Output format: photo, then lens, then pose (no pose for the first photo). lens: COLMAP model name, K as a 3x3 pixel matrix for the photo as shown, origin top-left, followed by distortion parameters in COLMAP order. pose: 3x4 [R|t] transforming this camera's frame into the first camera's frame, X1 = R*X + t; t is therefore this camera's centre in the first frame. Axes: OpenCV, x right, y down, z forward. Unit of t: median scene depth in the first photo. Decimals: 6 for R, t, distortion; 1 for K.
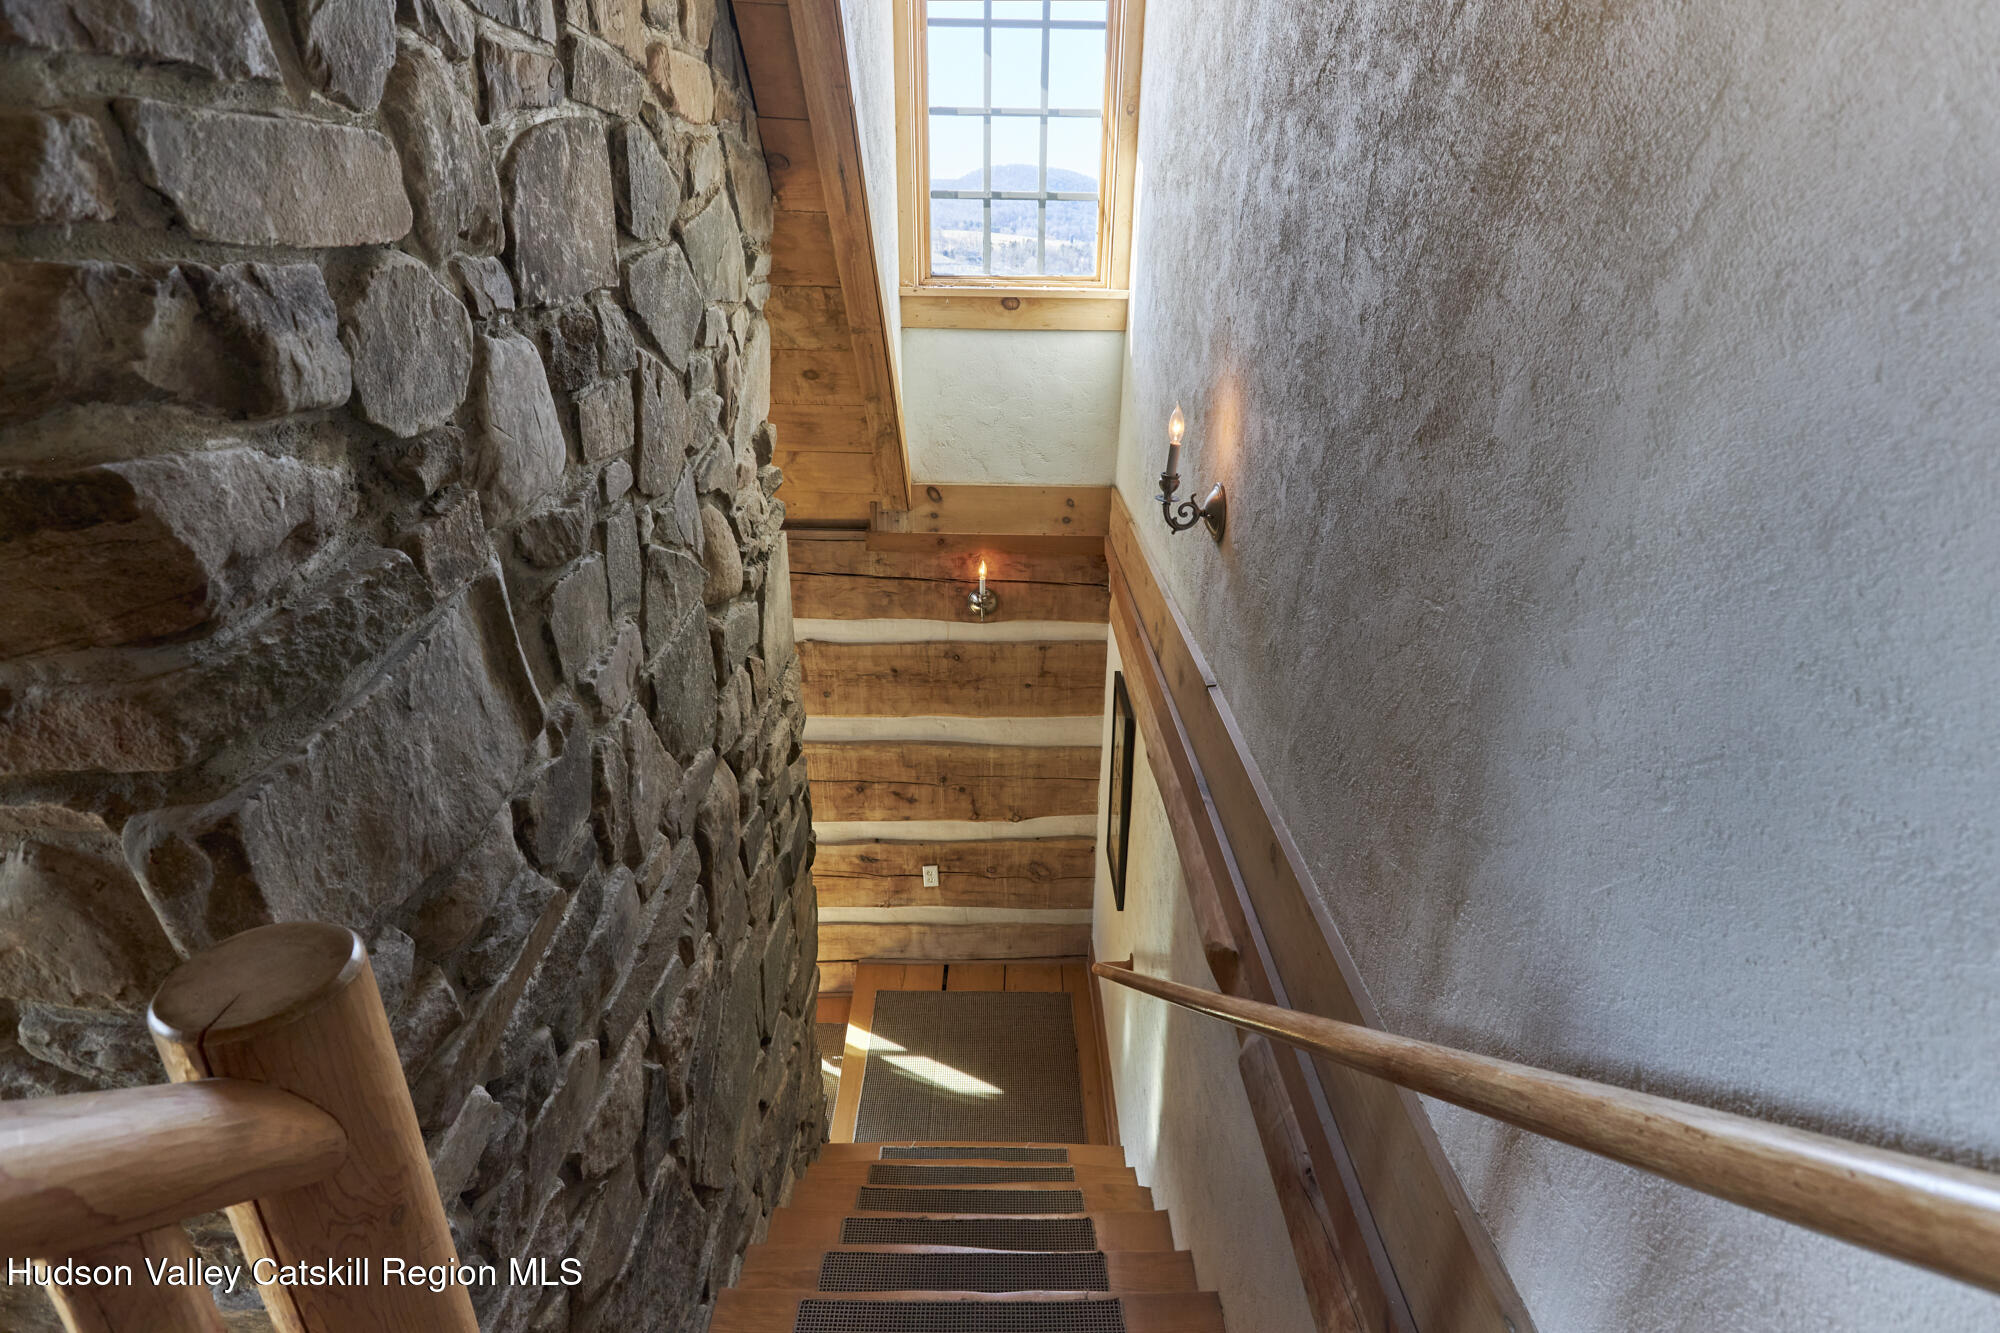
lens RADIAL K [[998.6, 0, 1000.3], [0, 998.6, 666.9], [0, 0, 1]] dist [0.006874, 0.000649]
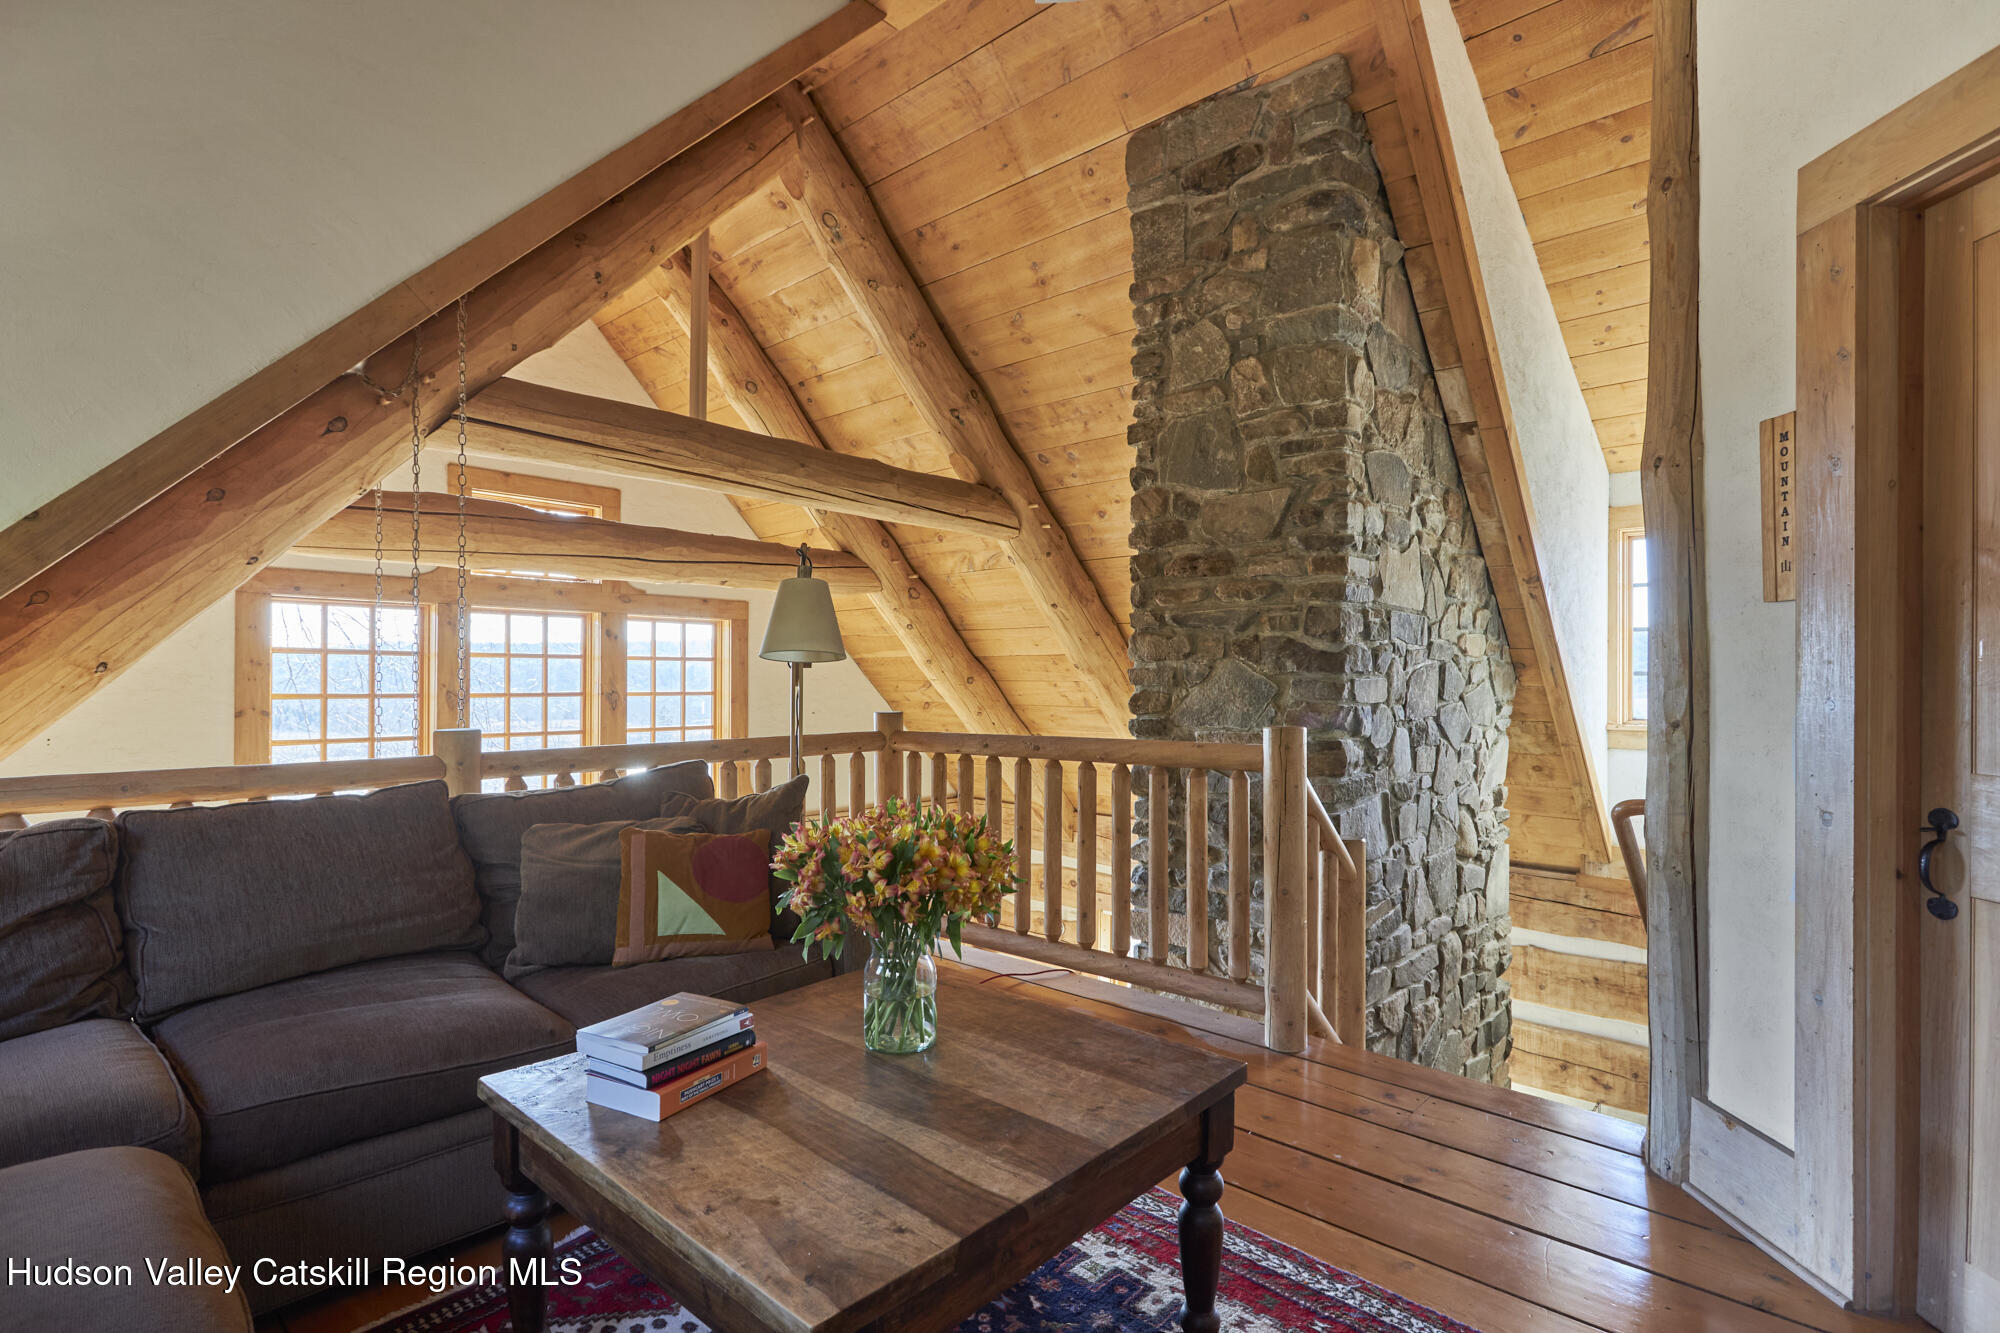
lens RADIAL K [[979.4, 0, 990.5], [0, 979.4, 667.8], [0, 0, 1]] dist [0.000442, 0.000556]
pose [[0.726832, -0.014961, -0.686652, 0.411967], [-0.271663, 0.911968, -0.307430, 0.468720], [0.630804, 0.409988, 0.658784, -1.137425]]
